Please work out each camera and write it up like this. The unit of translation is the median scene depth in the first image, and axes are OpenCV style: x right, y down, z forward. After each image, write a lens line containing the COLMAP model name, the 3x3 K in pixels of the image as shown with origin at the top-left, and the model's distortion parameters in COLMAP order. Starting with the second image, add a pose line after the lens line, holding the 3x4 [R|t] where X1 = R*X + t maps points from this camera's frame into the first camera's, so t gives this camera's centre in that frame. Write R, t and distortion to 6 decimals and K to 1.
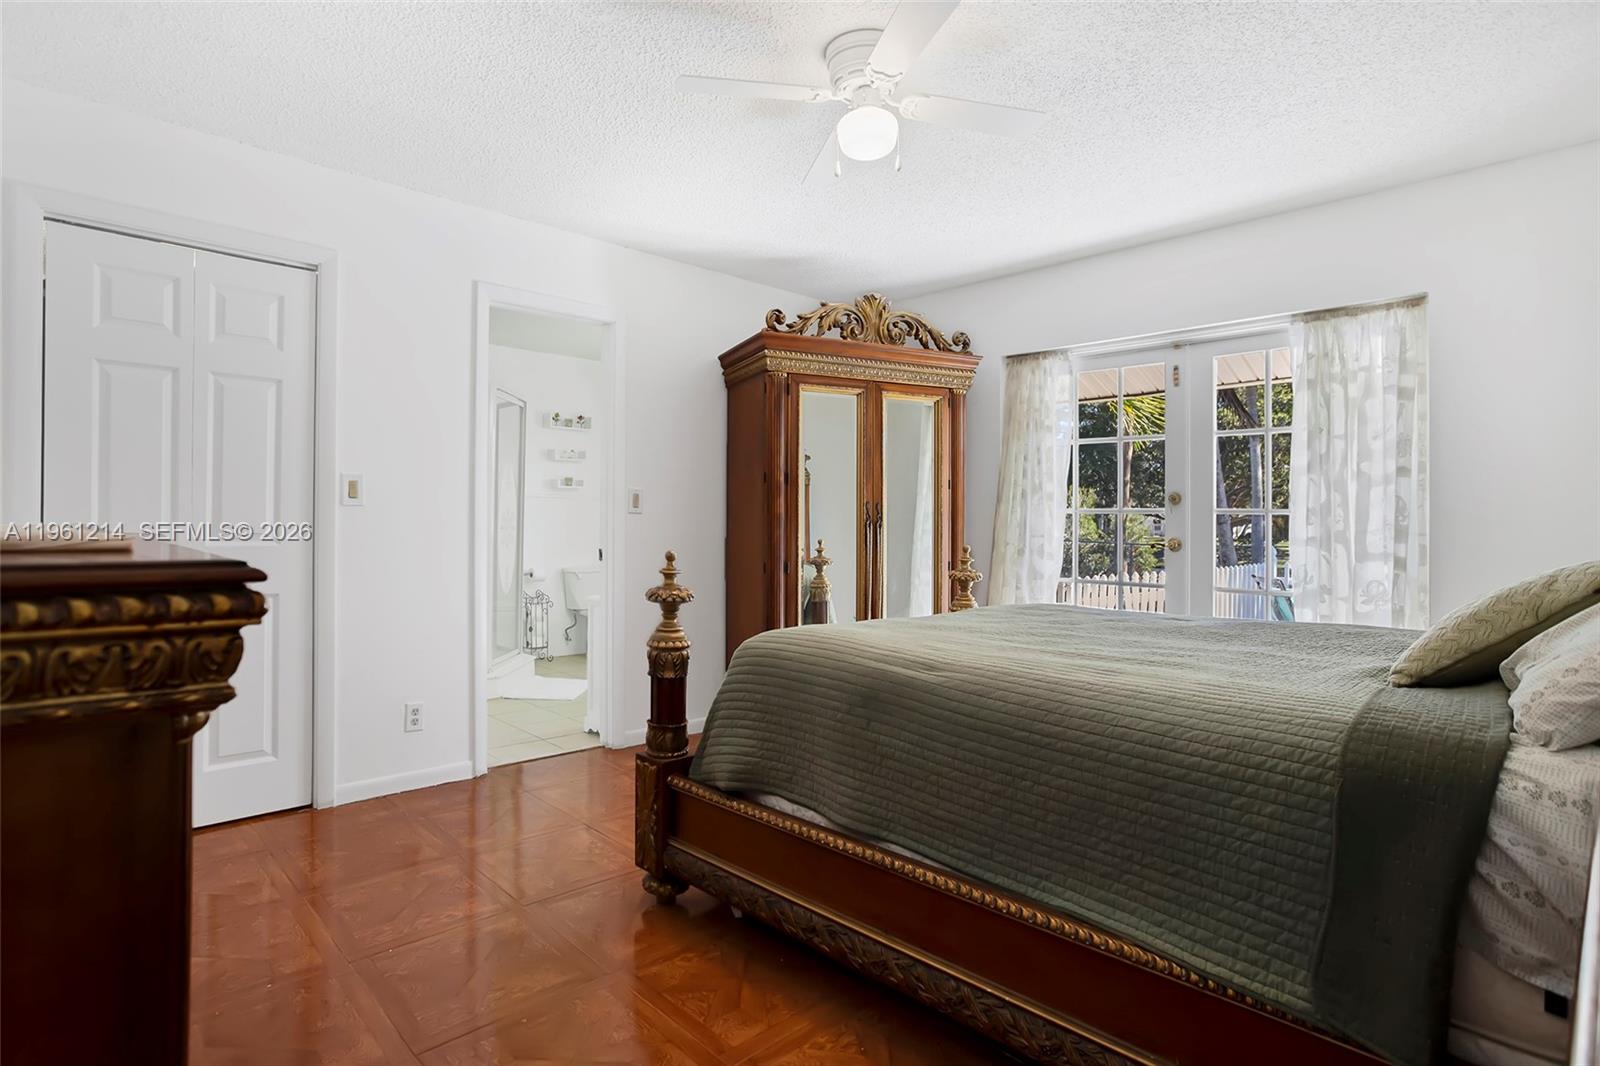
lens RADIAL K [[829.3, 0, 800.0], [0, 829.3, 533.0], [0, 0, 1]] dist [0.001275, 0.000144]
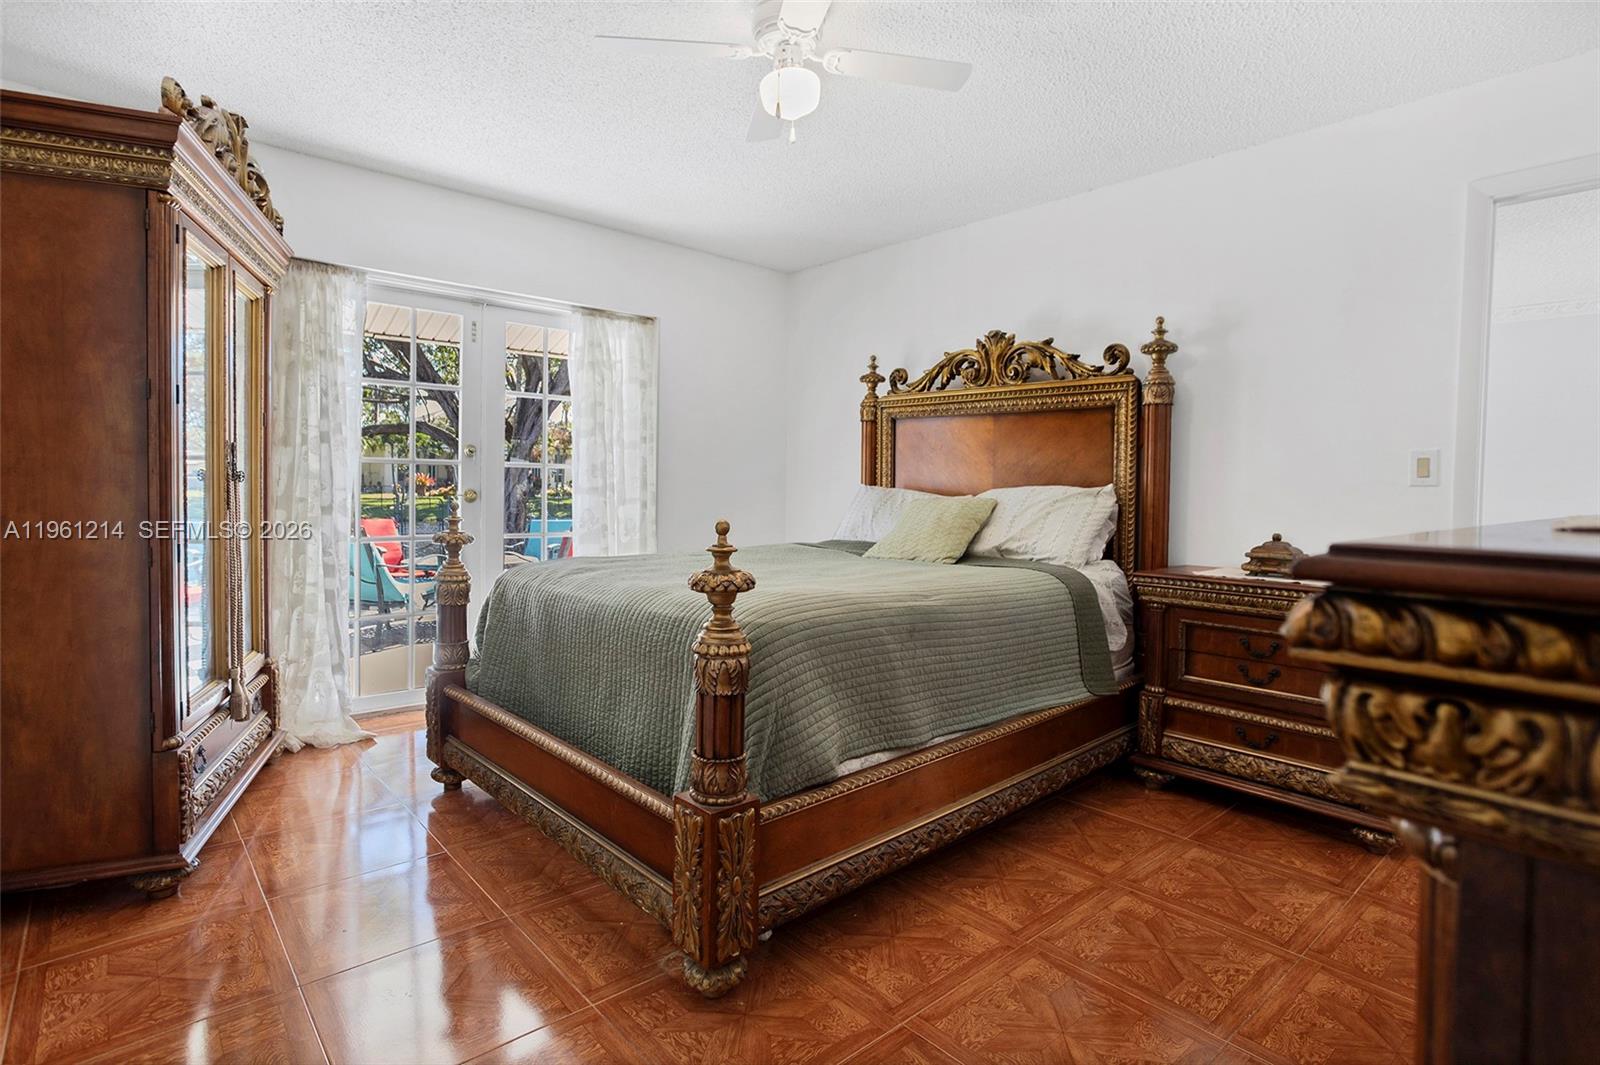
lens RADIAL K [[800.4, 0, 797.1], [0, 800.4, 515.7], [0, 0, 1]] dist [-0.013390, -0.000039]
pose [[0.058588, -0.050725, 0.996993, -0.632197], [0.000982, 0.998711, 0.050754, -0.013824], [-0.998282, -0.001994, 0.058562, 0.659757]]
